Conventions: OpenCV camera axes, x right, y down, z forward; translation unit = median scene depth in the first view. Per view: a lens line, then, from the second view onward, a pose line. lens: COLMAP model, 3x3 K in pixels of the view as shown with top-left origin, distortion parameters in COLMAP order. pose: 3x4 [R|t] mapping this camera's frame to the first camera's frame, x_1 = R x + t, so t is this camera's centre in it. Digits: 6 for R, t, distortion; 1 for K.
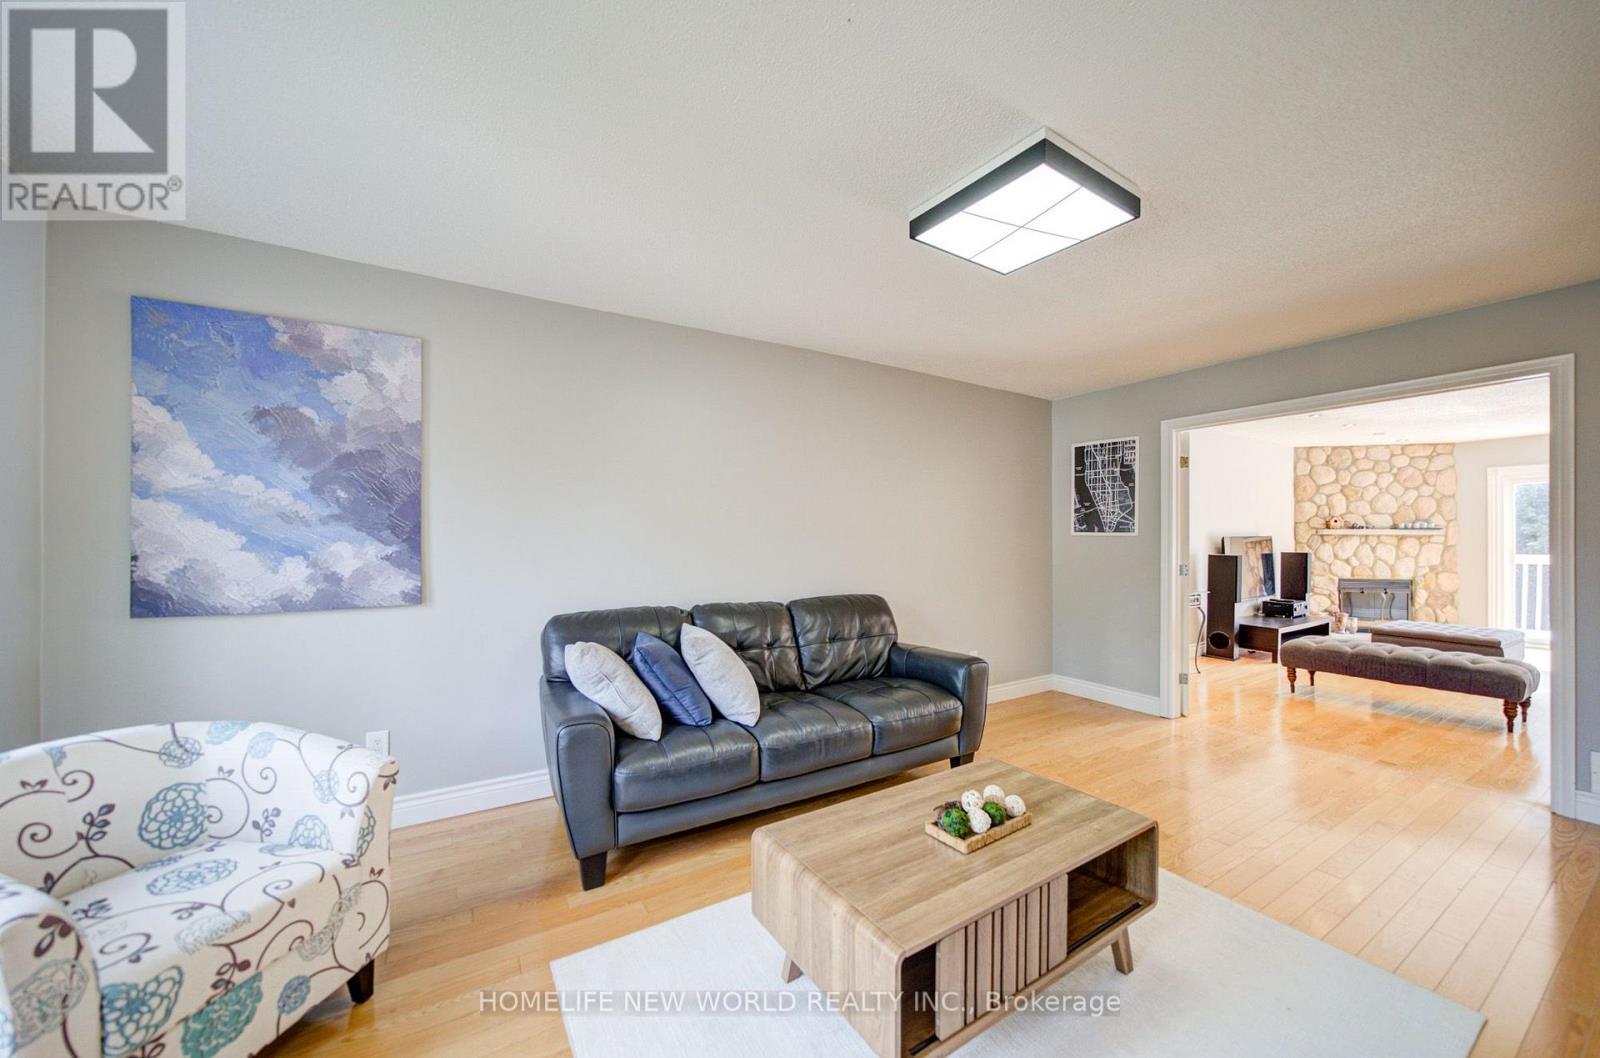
lens RADIAL K [[581.7, 0, 768.4], [0, 581.7, 533.3], [0, 0, 1]] dist [-0.011227, 0.000431]
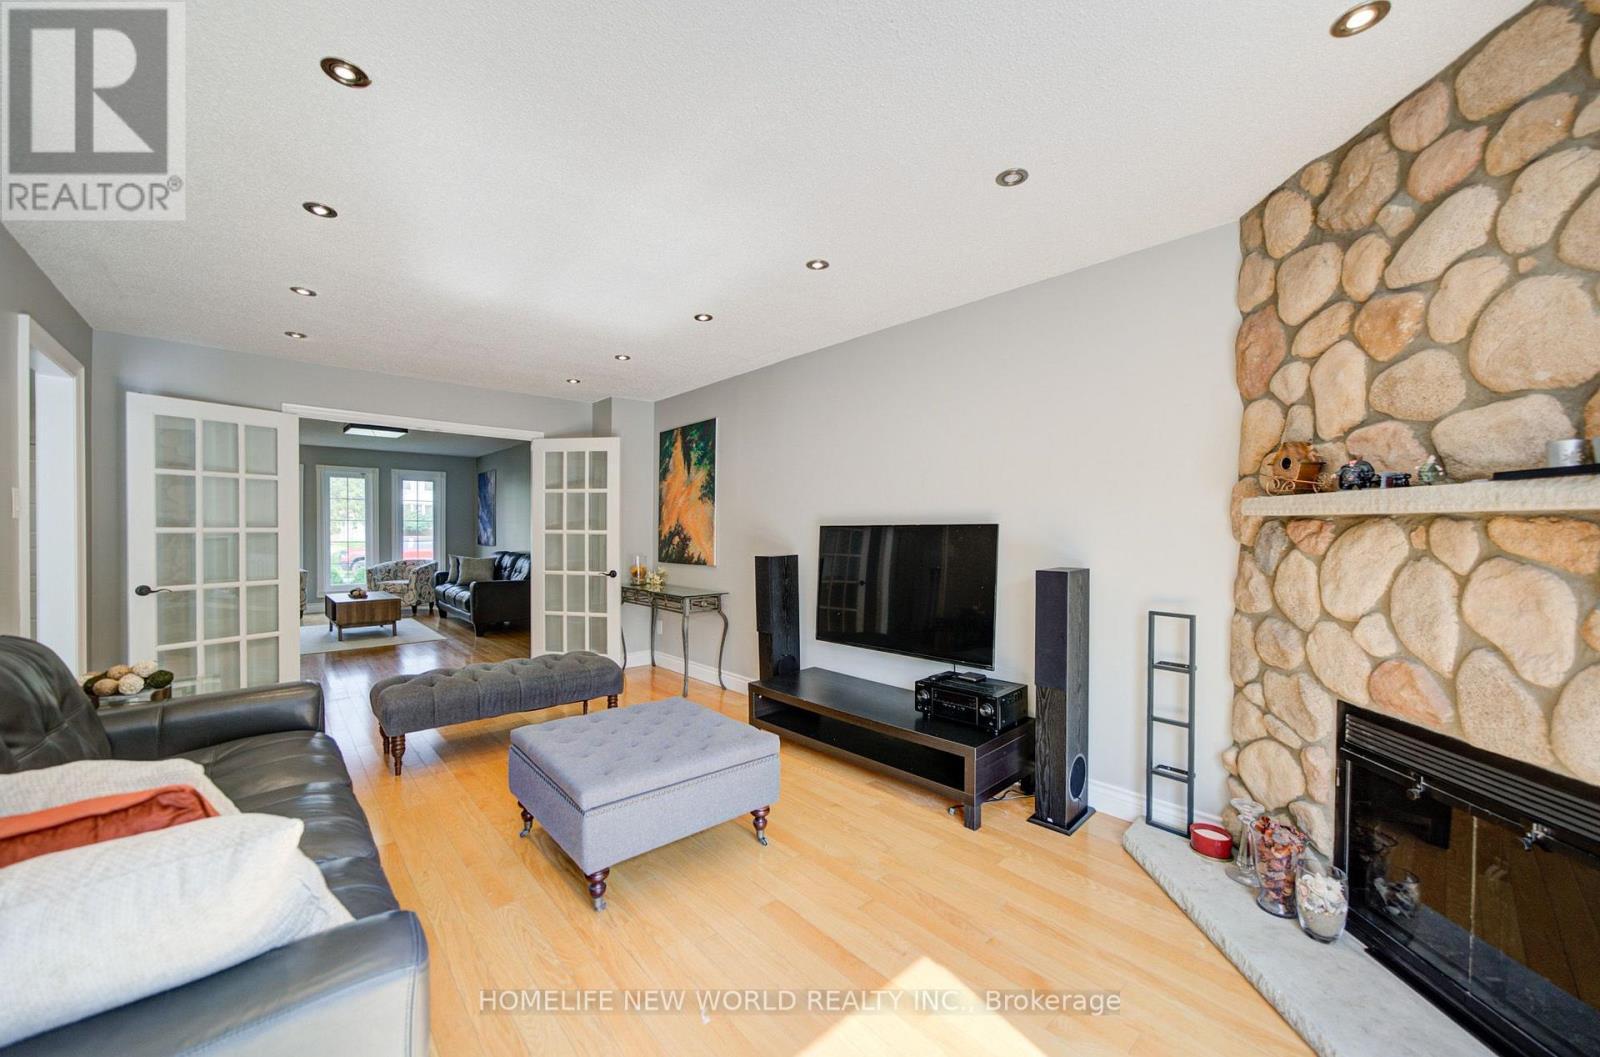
lens RADIAL K [[610.7, 0, 784.7], [0, 610.7, 535.5], [0, 0, 1]] dist [-0.000446, 0.002820]
pose [[0.186811, 0.010151, -0.982343, 1.219826], [-0.000669, 0.999948, 0.010205, 0.007999], [0.982396, -0.001249, 0.186808, 0.741031]]
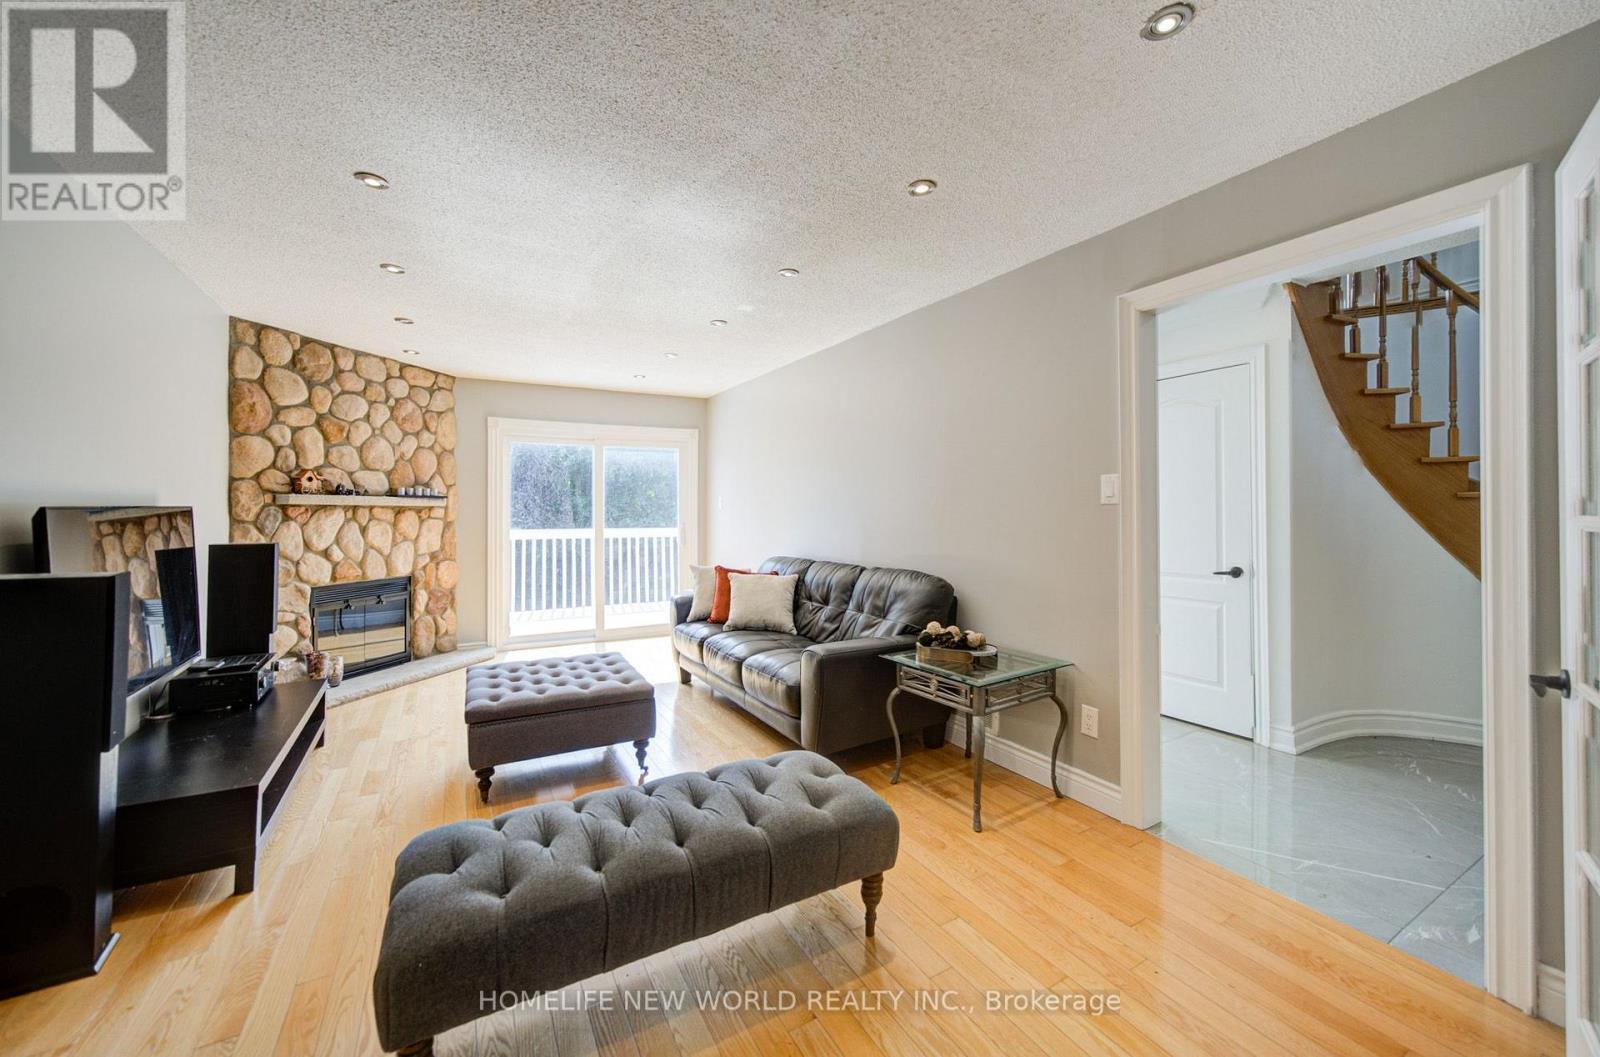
lens RADIAL K [[610.7, 0, 812.7], [0, 610.7, 507.3], [0, 0, 1]] dist [-0.000446, 0.002820]
pose [[-0.016625, 0.004501, 0.999852, 0.427423], [-0.005001, 0.999977, -0.004585, 0.004952], [-0.999849, -0.005076, -0.016602, 0.557961]]
